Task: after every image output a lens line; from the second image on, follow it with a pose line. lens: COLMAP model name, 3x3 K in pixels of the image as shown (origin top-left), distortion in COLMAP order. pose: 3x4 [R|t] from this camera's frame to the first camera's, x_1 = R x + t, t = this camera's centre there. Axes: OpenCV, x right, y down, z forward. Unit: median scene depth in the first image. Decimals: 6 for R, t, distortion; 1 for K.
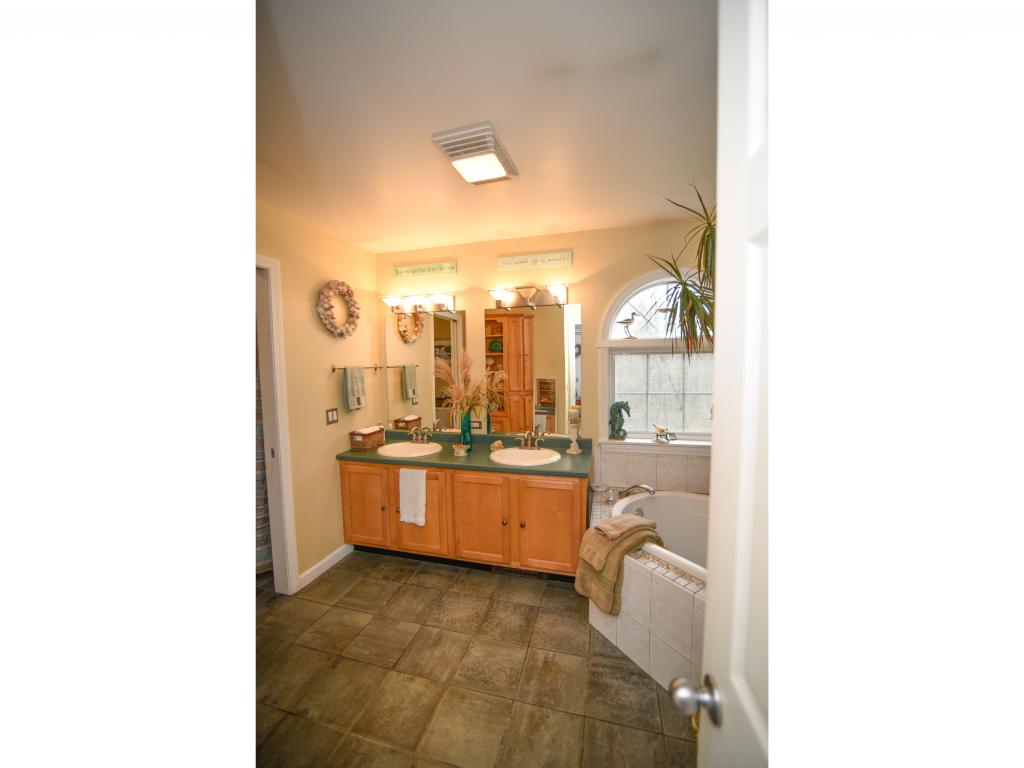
lens RADIAL K [[361.5, 0, 510.9], [0, 361.5, 387.5], [0, 0, 1]] dist [-0.002550, -0.000076]
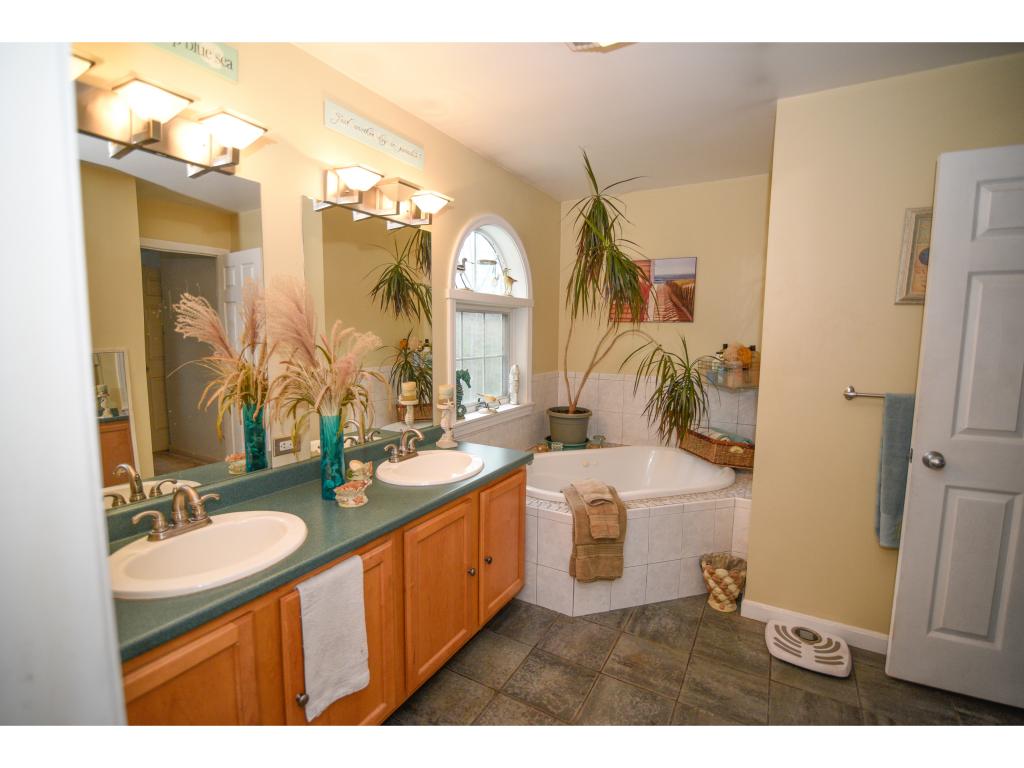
lens RADIAL K [[469.4, 0, 511.9], [0, 469.4, 382.6], [0, 0, 1]] dist [-0.022062, 0.001344]
pose [[0.252609, -0.085742, 0.963762, -0.725447], [0.059317, 0.995565, 0.073024, -0.002043], [-0.965749, 0.038721, 0.256574, 0.703838]]
